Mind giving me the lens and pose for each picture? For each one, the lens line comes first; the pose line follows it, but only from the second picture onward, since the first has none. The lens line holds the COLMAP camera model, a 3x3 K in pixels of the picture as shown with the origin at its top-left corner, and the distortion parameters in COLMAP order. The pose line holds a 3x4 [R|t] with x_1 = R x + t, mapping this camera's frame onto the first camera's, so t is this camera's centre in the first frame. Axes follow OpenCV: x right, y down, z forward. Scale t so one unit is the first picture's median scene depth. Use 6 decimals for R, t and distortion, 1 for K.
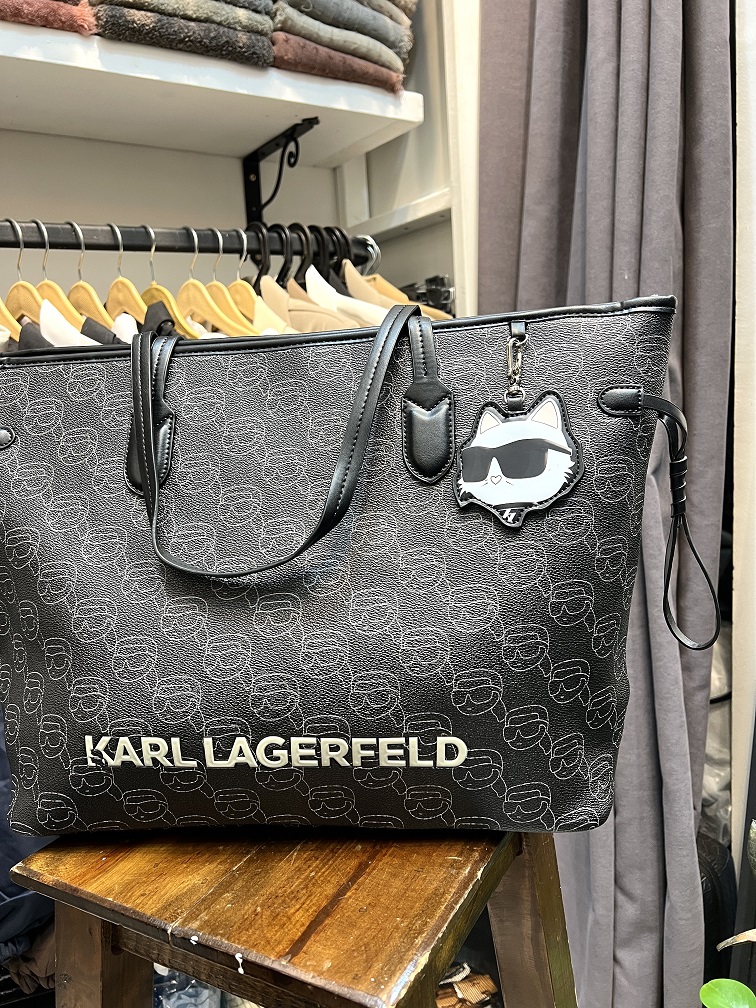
lens RADIAL K [[765.3, 0, 373.5], [0, 765.3, 504.2], [0, 0, 1]] dist [0.035310, -0.108086]
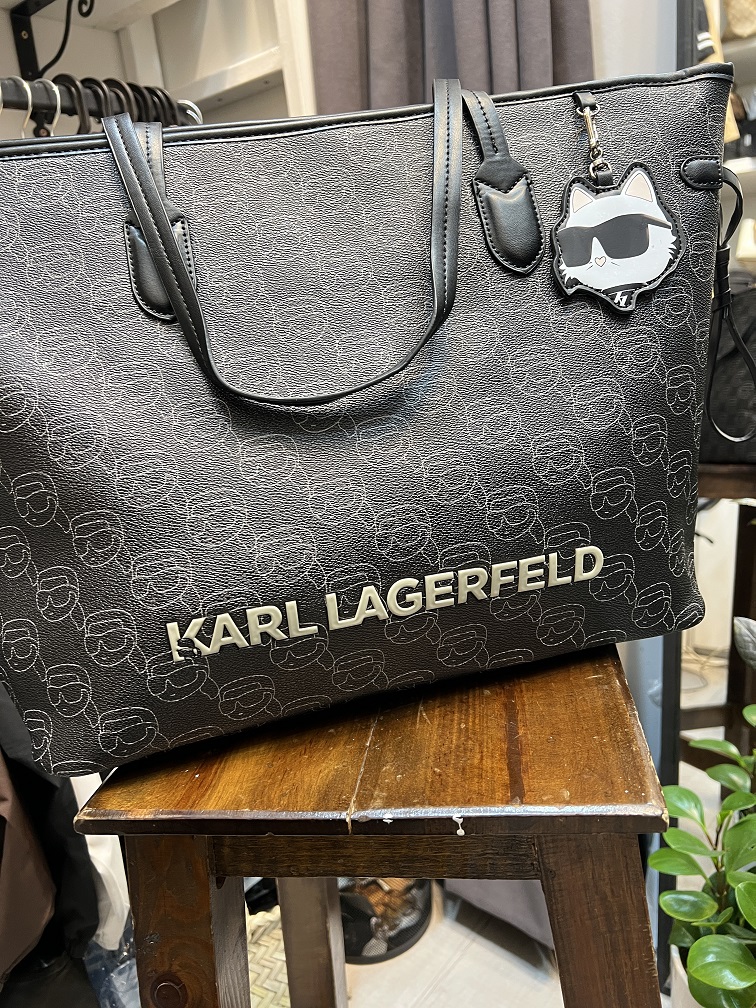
lens RADIAL K [[767.9, 0, 370.2], [0, 767.9, 513.2], [0, 0, 1]] dist [0.064834, -0.102982]
pose [[0.941283, -0.137913, 0.308166, -0.416013], [0.113164, 0.988842, 0.096880, 0.141445], [-0.318088, -0.056318, 0.946387, 0.204464]]
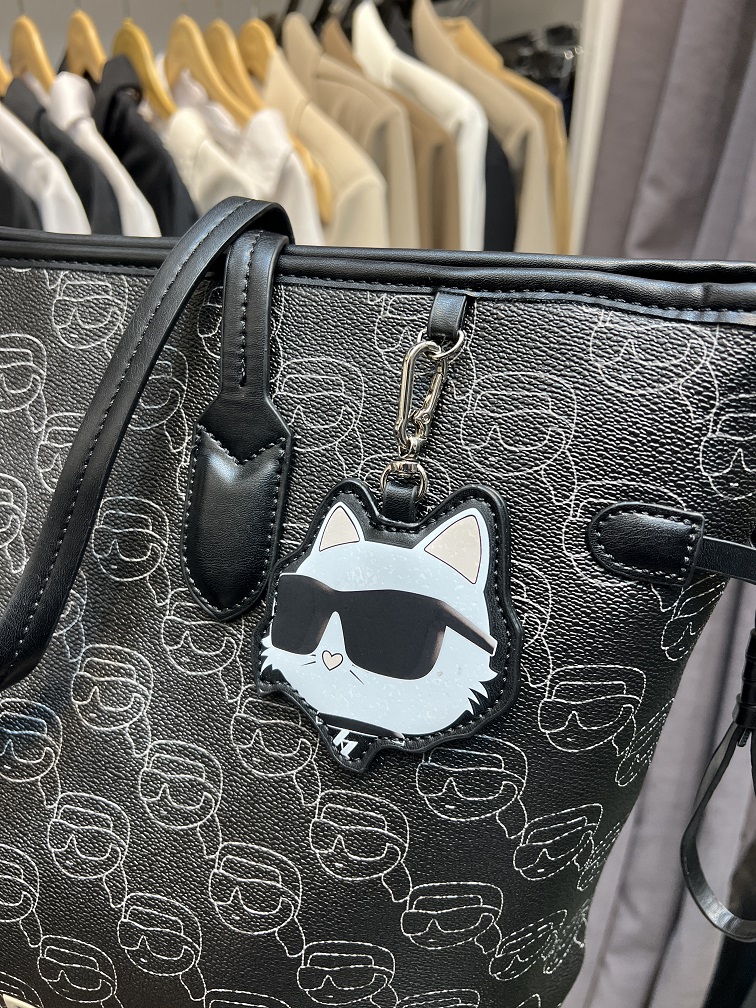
lens RADIAL K [[779.6, 0, 376.8], [0, 779.6, 503.8], [0, 0, 1]] dist [0.037269, -0.101510]
pose [[0.978475, 0.151677, -0.139931, 0.237364], [-0.102231, 0.945294, 0.309787, -0.269865], [0.179263, -0.288814, 0.940453, 0.584690]]
